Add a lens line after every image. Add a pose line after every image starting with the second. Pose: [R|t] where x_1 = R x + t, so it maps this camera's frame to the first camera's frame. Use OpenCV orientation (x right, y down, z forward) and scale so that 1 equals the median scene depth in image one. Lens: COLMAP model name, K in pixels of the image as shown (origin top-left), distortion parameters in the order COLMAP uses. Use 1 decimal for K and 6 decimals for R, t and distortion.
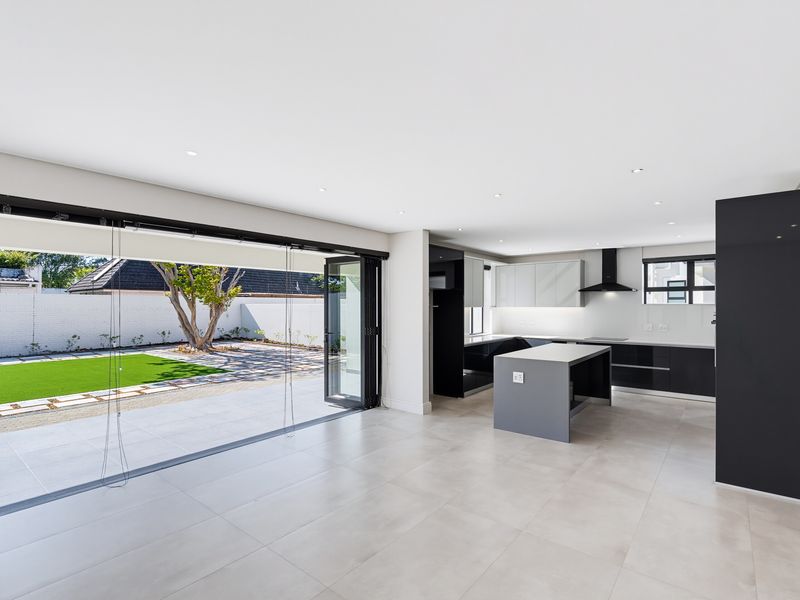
lens RADIAL K [[410.1, 0, 400.0], [0, 410.1, 300.0], [0, 0, 1]] dist [-0.000782, -0.000908]
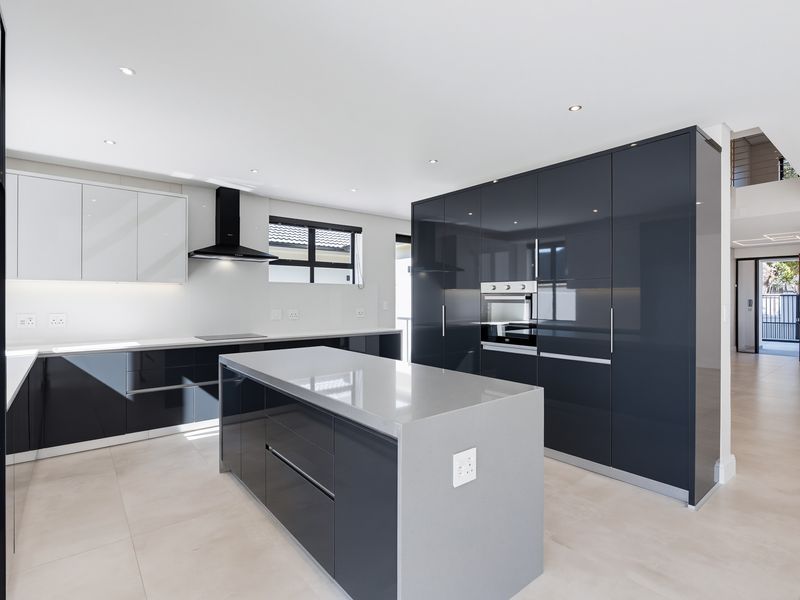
lens RADIAL K [[410.1, 0, 400.0], [0, 410.1, 300.0], [0, 0, 1]] dist [-0.000782, -0.000908]
pose [[0.207746, -0.002602, 0.978179, -0.032686], [-0.014809, 0.999873, 0.005805, 0.035039], [-0.978071, -0.015692, 0.207681, 0.671097]]
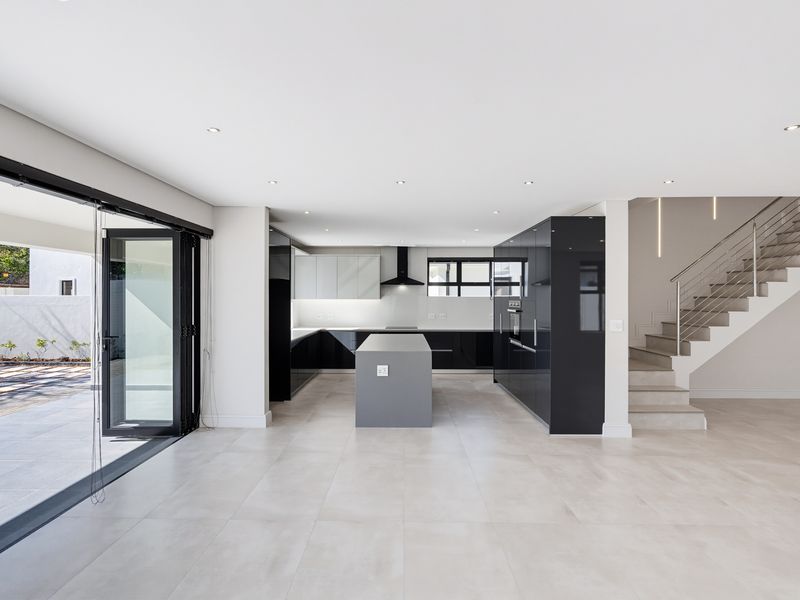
lens RADIAL K [[406.8, 0, 400.0], [0, 406.8, 300.0], [0, 0, 1]] dist [-0.002375, -0.000717]
pose [[0.787208, -0.002761, 0.616681, -0.191416], [-0.009944, 0.999803, 0.017170, 0.000770], [-0.616607, -0.019648, 0.787026, 0.142212]]
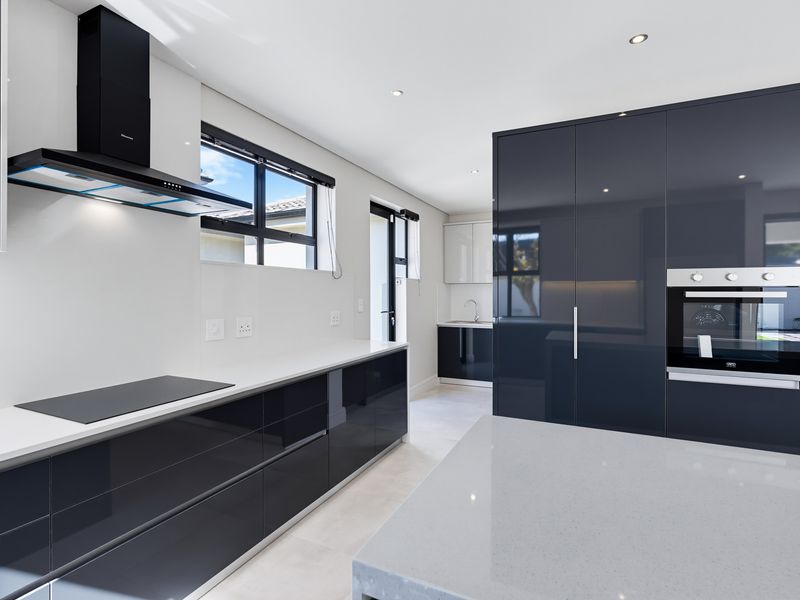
lens RADIAL K [[406.8, 0, 400.0], [0, 406.8, 300.0], [0, 0, 1]] dist [-0.002375, -0.000717]
pose [[-0.225367, -0.018366, 0.974101, 0.255810], [-0.014345, 0.999776, 0.015531, 0.036218], [-0.974168, -0.010473, -0.225580, 0.957708]]
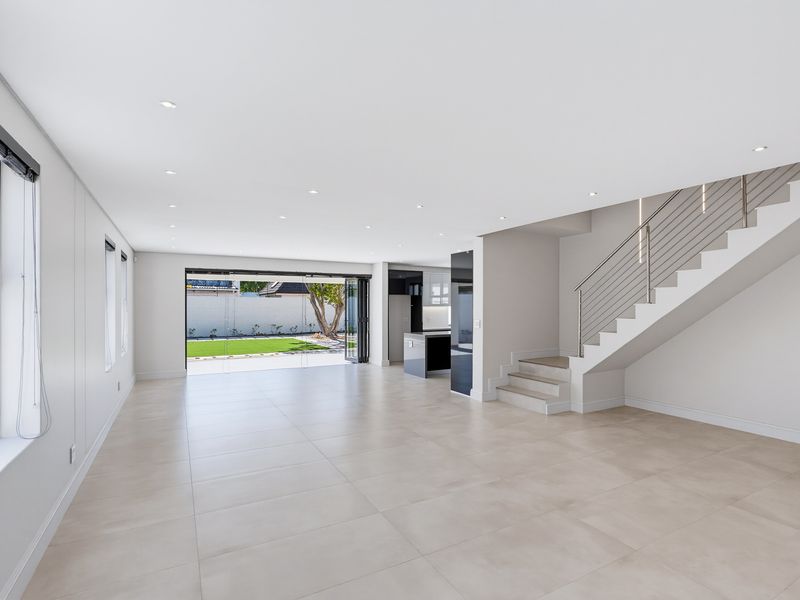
lens RADIAL K [[410.1, 0, 400.0], [0, 410.1, 300.0], [0, 0, 1]] dist [-0.000782, -0.000908]
pose [[0.928144, -0.002292, -0.372213, 0.622373], [0.002350, 0.999997, -0.000297, -0.005879], [0.372213, -0.000599, 0.928147, -0.483593]]
